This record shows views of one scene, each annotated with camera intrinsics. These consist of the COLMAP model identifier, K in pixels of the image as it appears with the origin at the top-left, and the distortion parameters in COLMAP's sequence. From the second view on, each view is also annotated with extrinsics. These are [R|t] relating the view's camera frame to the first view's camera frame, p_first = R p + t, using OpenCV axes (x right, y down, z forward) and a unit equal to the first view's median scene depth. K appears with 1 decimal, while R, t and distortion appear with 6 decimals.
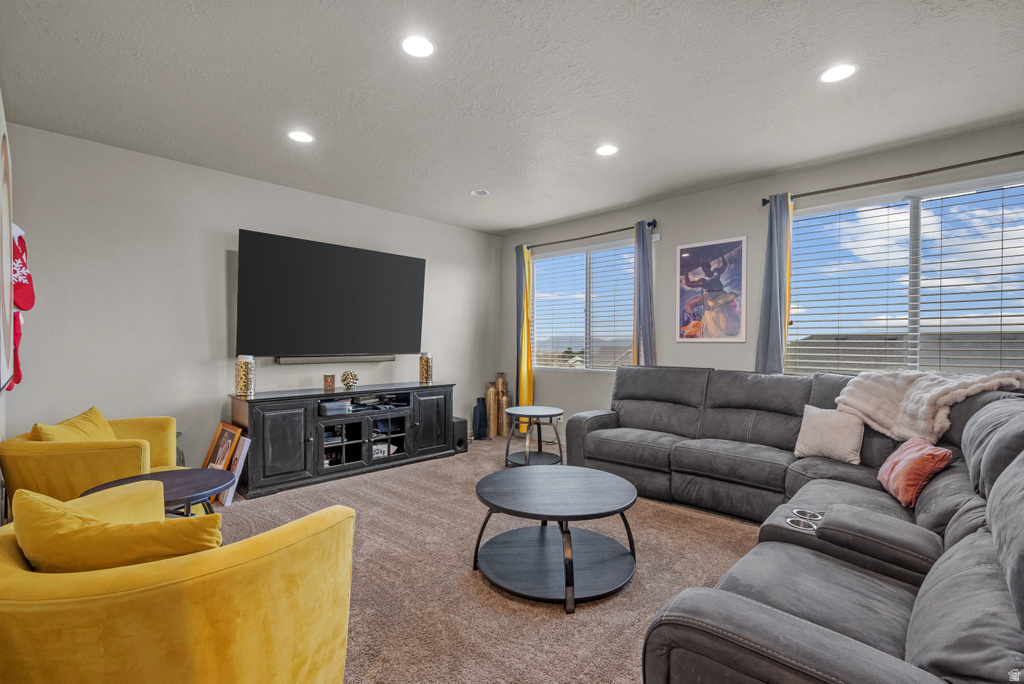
lens RADIAL K [[474.9, 0, 516.0], [0, 474.9, 347.7], [0, 0, 1]] dist [-0.004377, 0.000617]
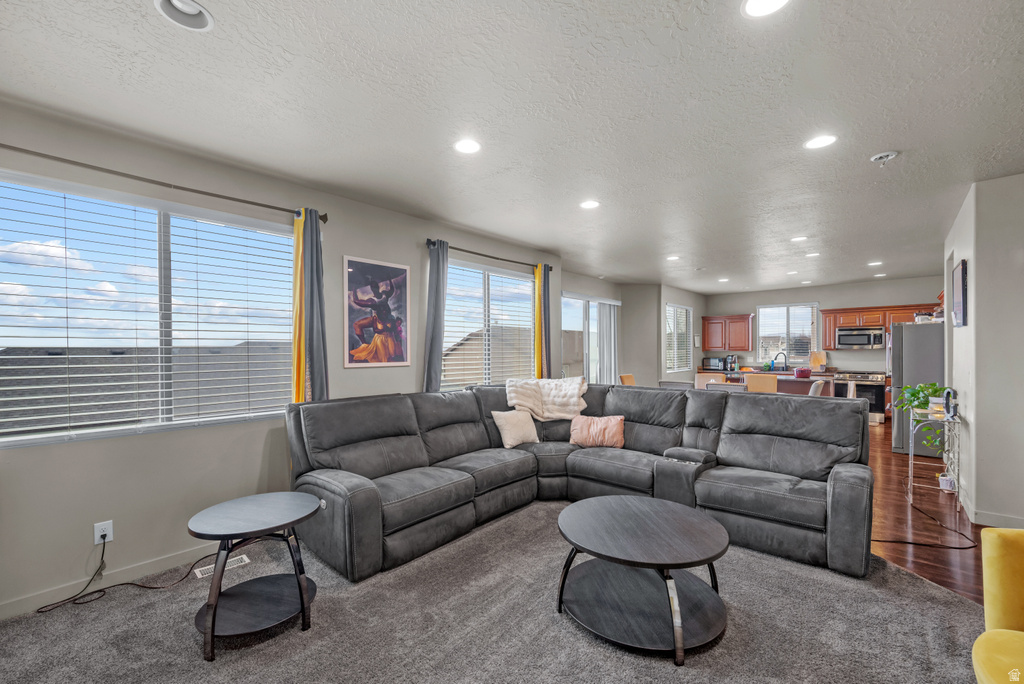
lens RADIAL K [[441.9, 0, 509.6], [0, 441.9, 355.3], [0, 0, 1]] dist [0.000283, 0.000456]
pose [[-0.078393, -0.016661, 0.996783, -0.508147], [0.011811, 0.999775, 0.017640, -0.047737], [-0.996853, 0.013155, -0.078179, 0.819070]]
